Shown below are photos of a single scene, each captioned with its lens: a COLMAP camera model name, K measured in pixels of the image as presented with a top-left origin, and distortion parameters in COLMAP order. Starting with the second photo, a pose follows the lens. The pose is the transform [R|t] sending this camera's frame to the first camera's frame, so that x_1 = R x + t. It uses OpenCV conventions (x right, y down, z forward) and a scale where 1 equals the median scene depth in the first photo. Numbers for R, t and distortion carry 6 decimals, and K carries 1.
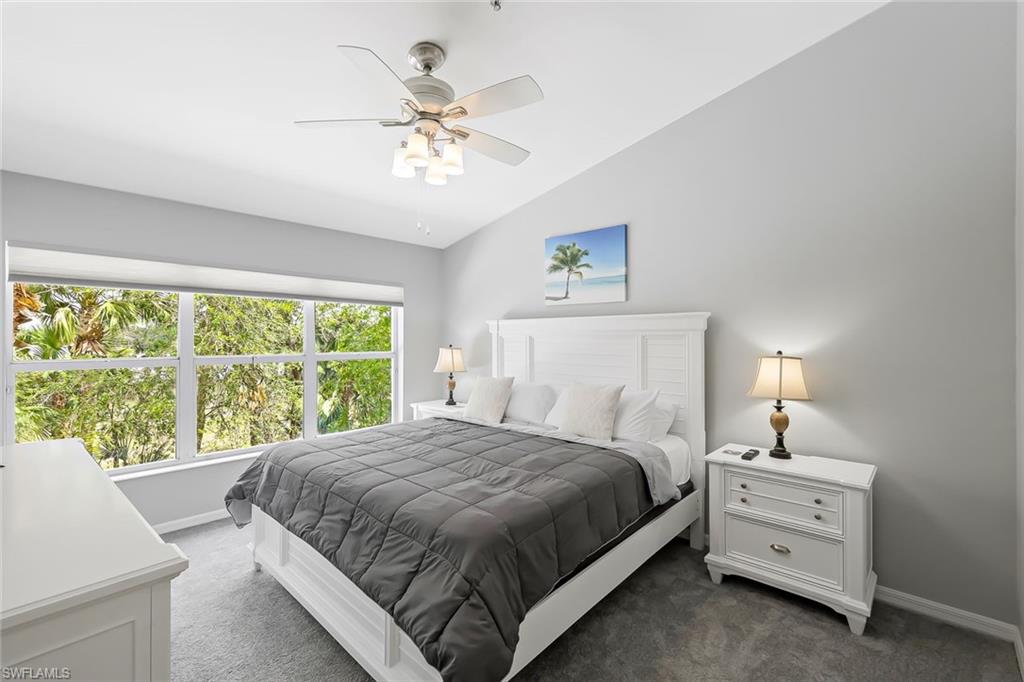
lens RADIAL K [[451.2, 0, 504.9], [0, 451.2, 336.9], [0, 0, 1]] dist [0.017911, -0.000425]
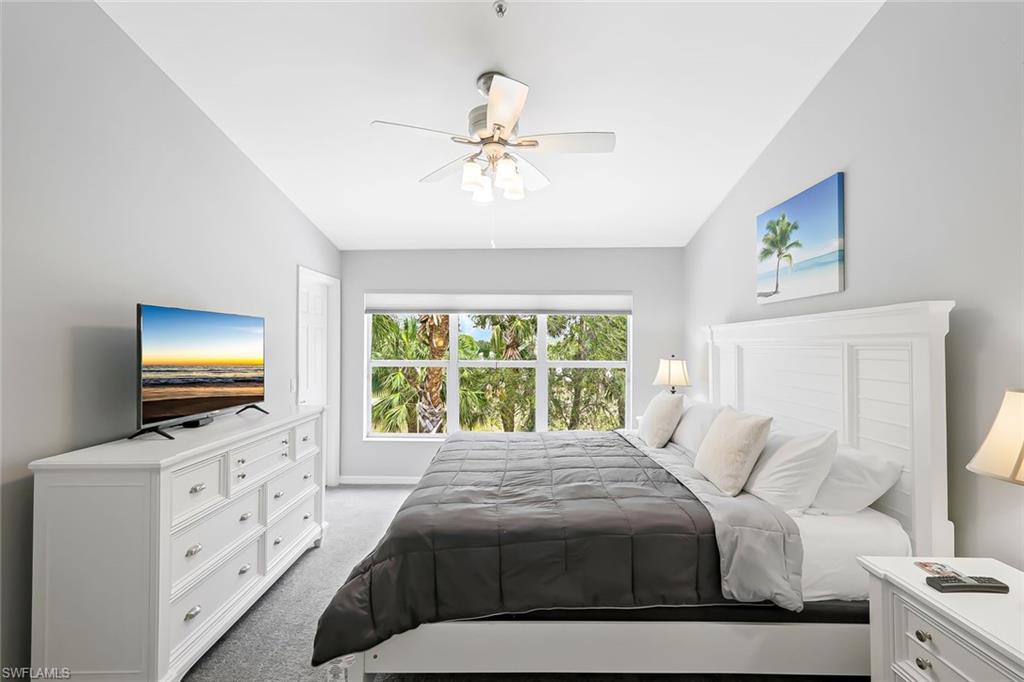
lens RADIAL K [[451.2, 0, 505.6], [0, 451.2, 341.4], [0, 0, 1]] dist [0.017911, -0.000425]
pose [[0.661189, -0.006706, -0.750190, 0.413573], [0.000816, 0.999966, -0.008220, -0.002251], [0.750219, 0.004822, 0.661172, 0.200683]]
